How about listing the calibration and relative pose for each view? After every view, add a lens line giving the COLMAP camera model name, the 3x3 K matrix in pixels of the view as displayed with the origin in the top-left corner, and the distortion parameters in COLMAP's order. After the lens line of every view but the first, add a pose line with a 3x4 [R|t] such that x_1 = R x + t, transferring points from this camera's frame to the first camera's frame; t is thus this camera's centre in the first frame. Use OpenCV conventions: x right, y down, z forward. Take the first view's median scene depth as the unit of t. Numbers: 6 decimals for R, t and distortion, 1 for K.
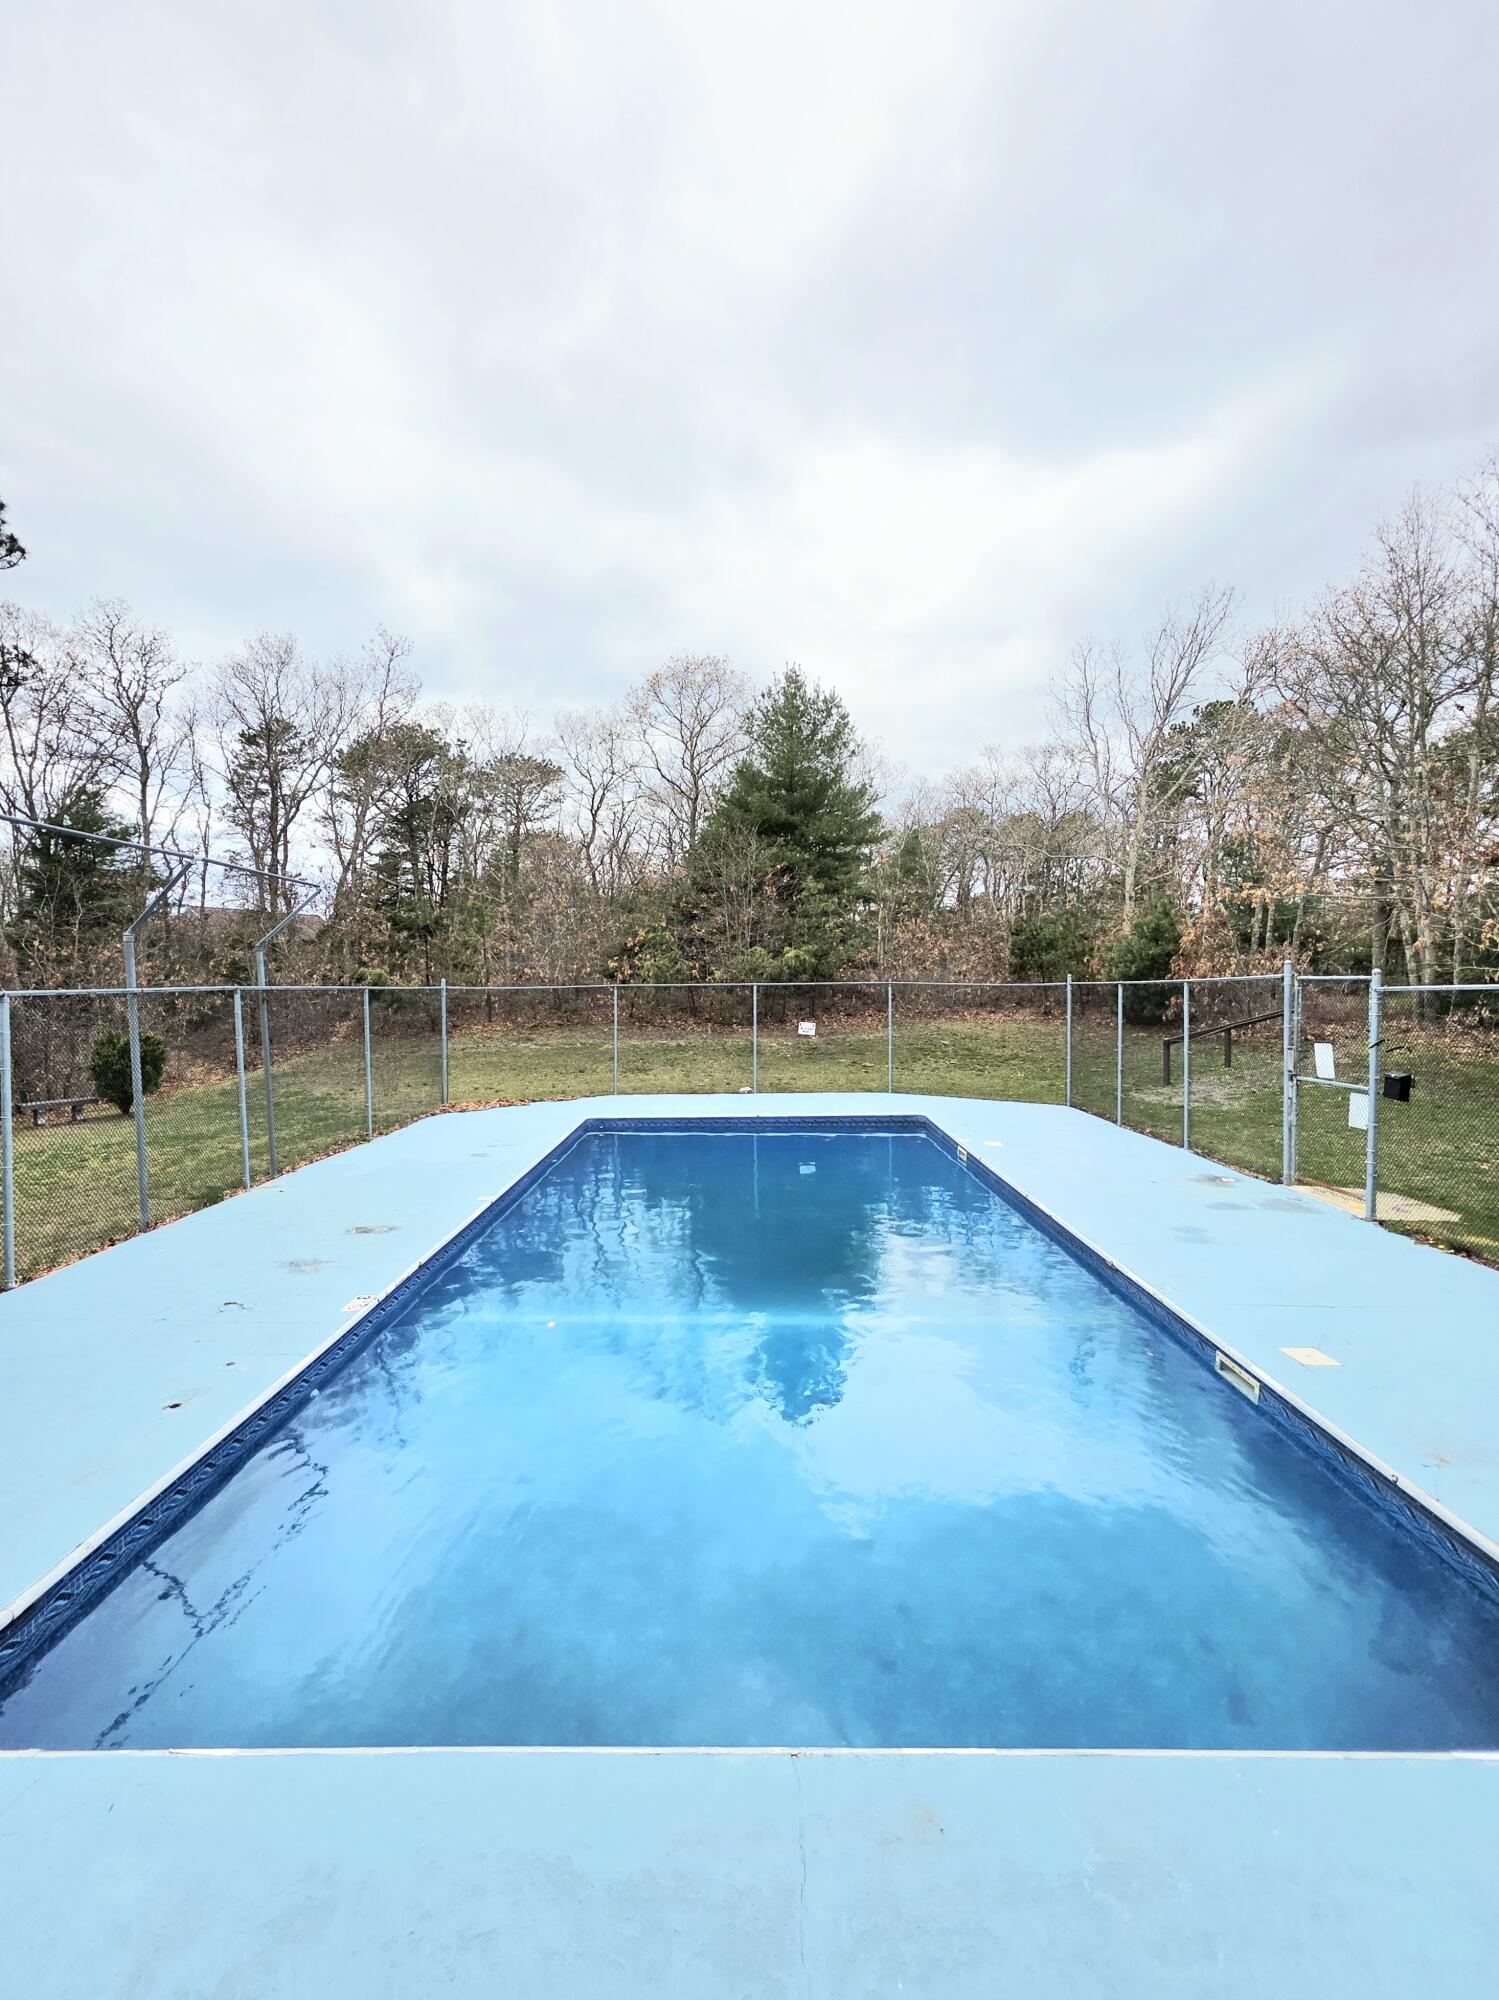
lens RADIAL K [[847.5, 0, 749.5], [0, 847.5, 1000.0], [0, 0, 1]] dist [-0.019175, -0.000021]
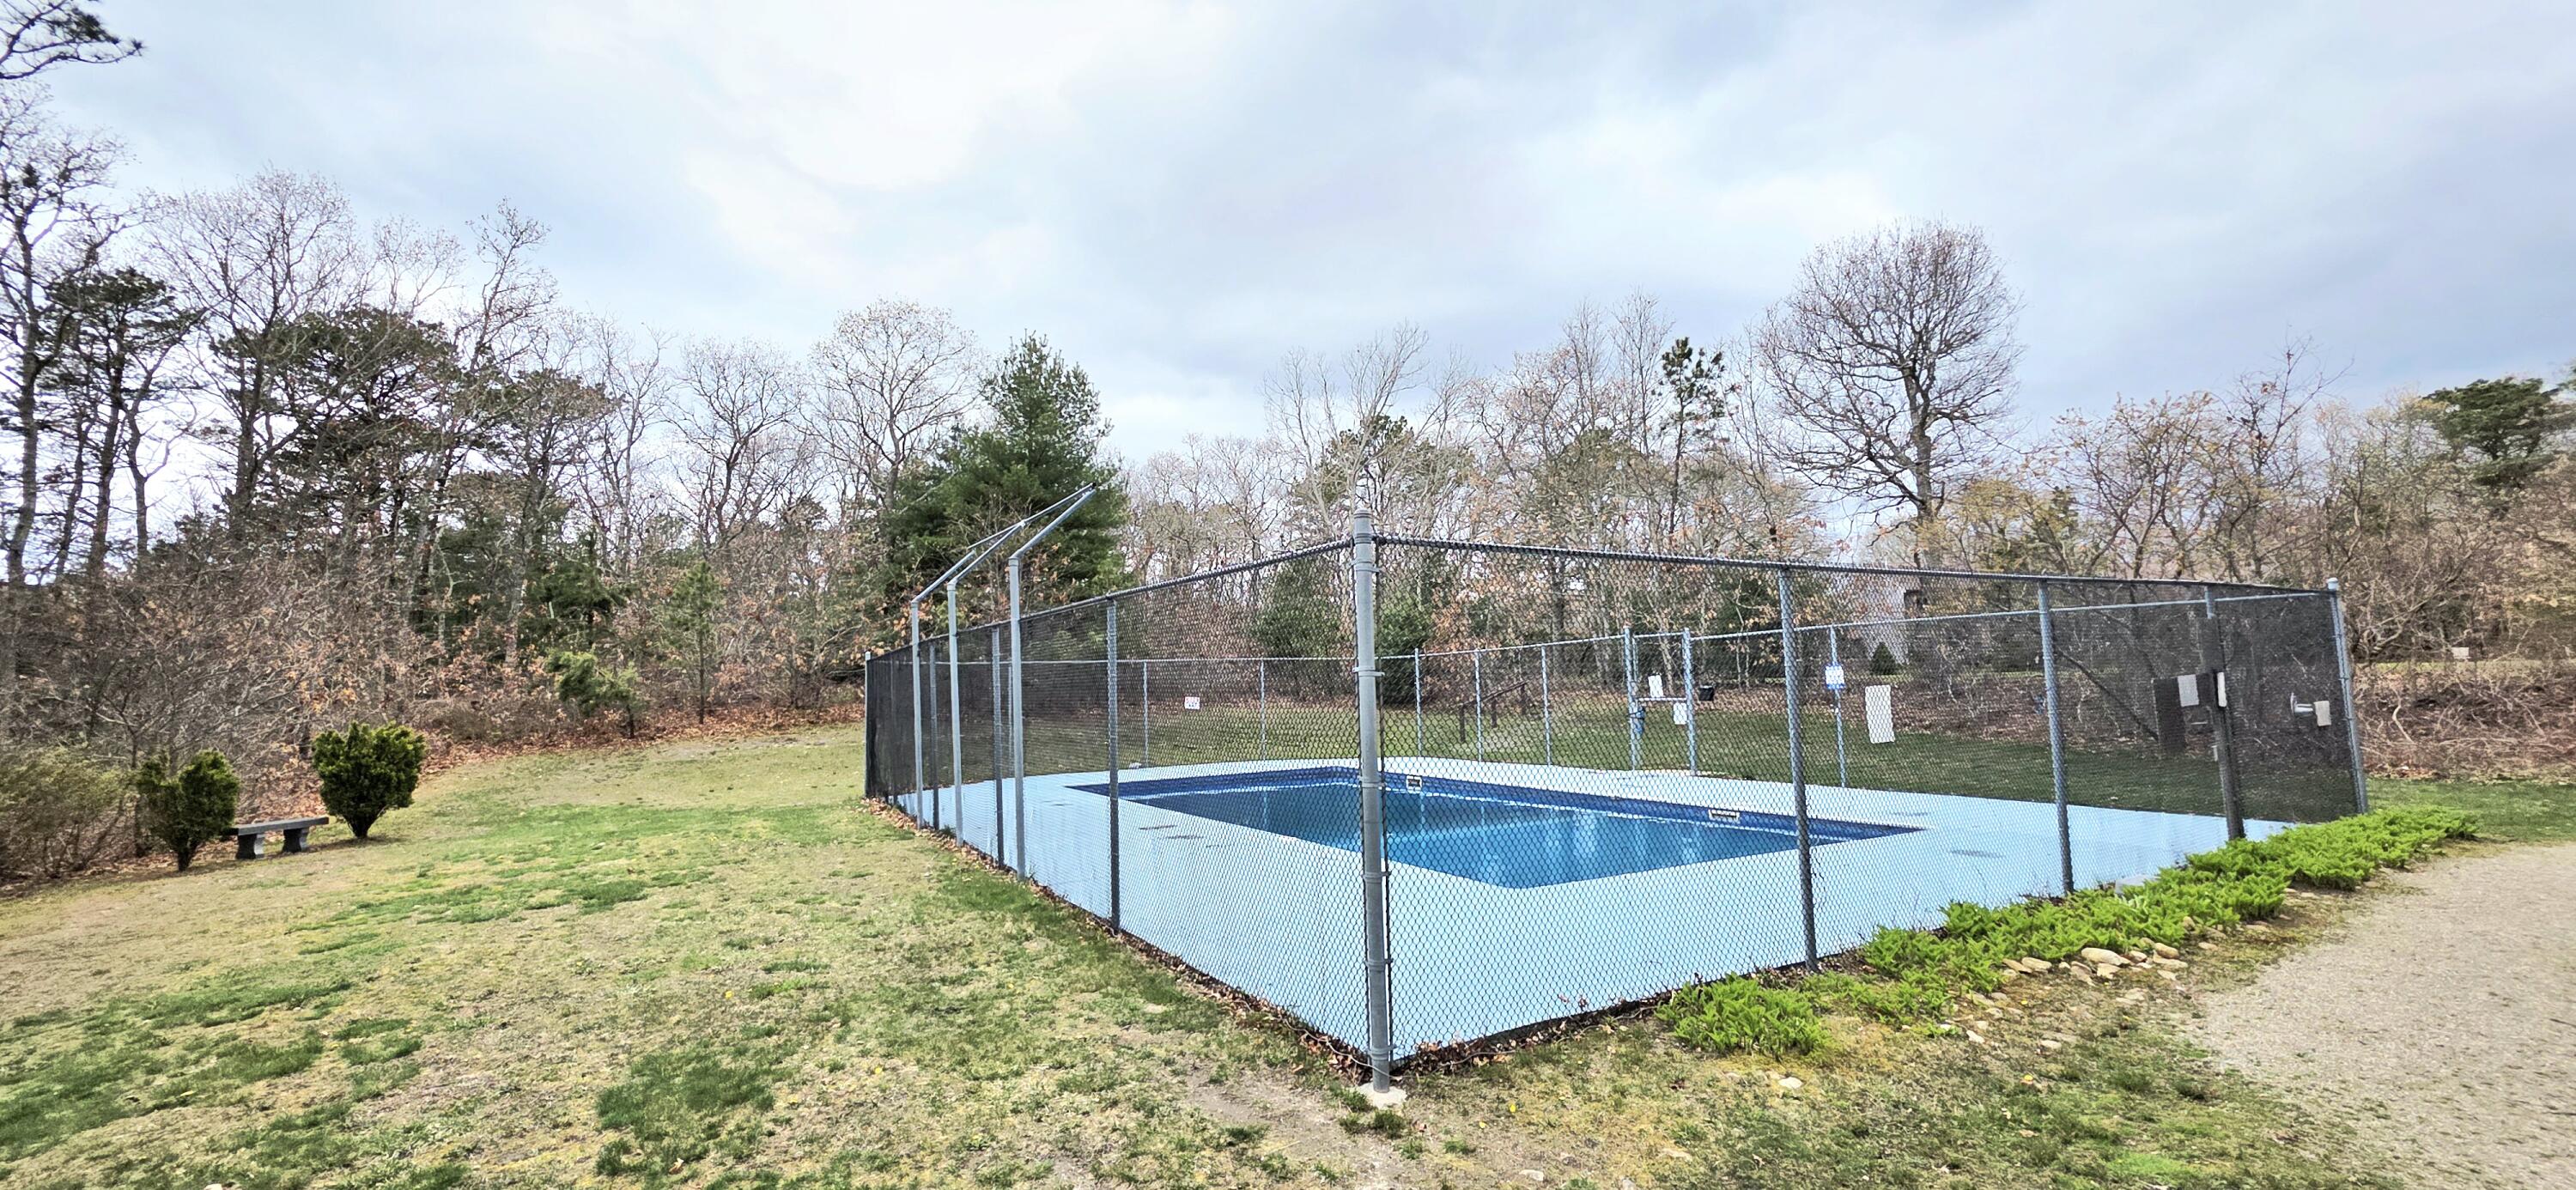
lens RADIAL K [[1045.4, 0, 1282.8], [0, 1045.4, 606.4], [0, 0, 1]] dist [-0.000387, 0.000049]
pose [[0.869177, 0.018374, 0.494159, -0.289279], [0.030889, 0.995341, -0.091340, 0.024602], [-0.493535, 0.094655, 0.864560, -0.125700]]
